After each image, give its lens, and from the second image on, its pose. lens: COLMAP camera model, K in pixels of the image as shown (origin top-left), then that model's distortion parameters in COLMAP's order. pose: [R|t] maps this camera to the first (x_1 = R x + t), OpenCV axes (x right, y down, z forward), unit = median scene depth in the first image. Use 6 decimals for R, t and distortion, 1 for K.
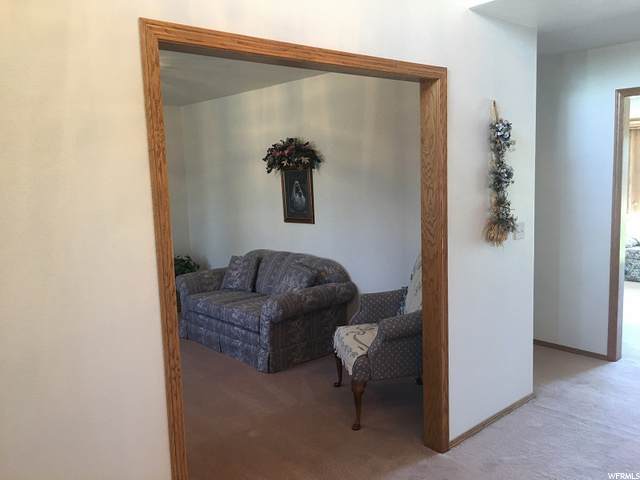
lens RADIAL K [[540.2, 0, 318.8], [0, 540.2, 237.6], [0, 0, 1]] dist [0.096495, -0.128983]
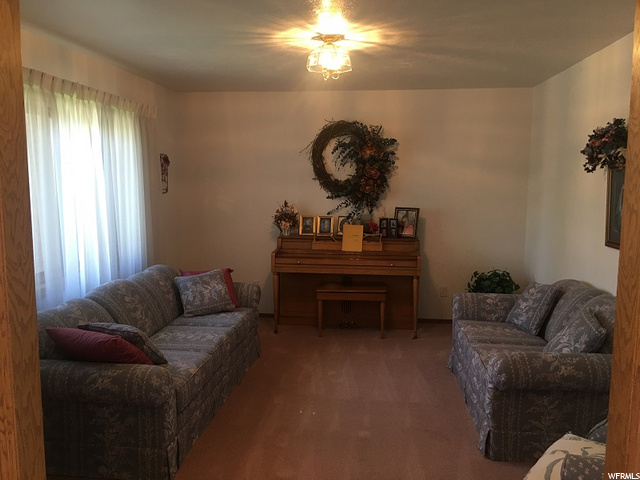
lens RADIAL K [[540.2, 0, 318.8], [0, 540.2, 237.6], [0, 0, 1]] dist [0.096495, -0.128983]
pose [[0.674002, 0.117390, -0.729343, 0.229146], [-0.114884, 0.991938, 0.053489, -0.040840], [0.729742, 0.047738, 0.682054, 0.329879]]
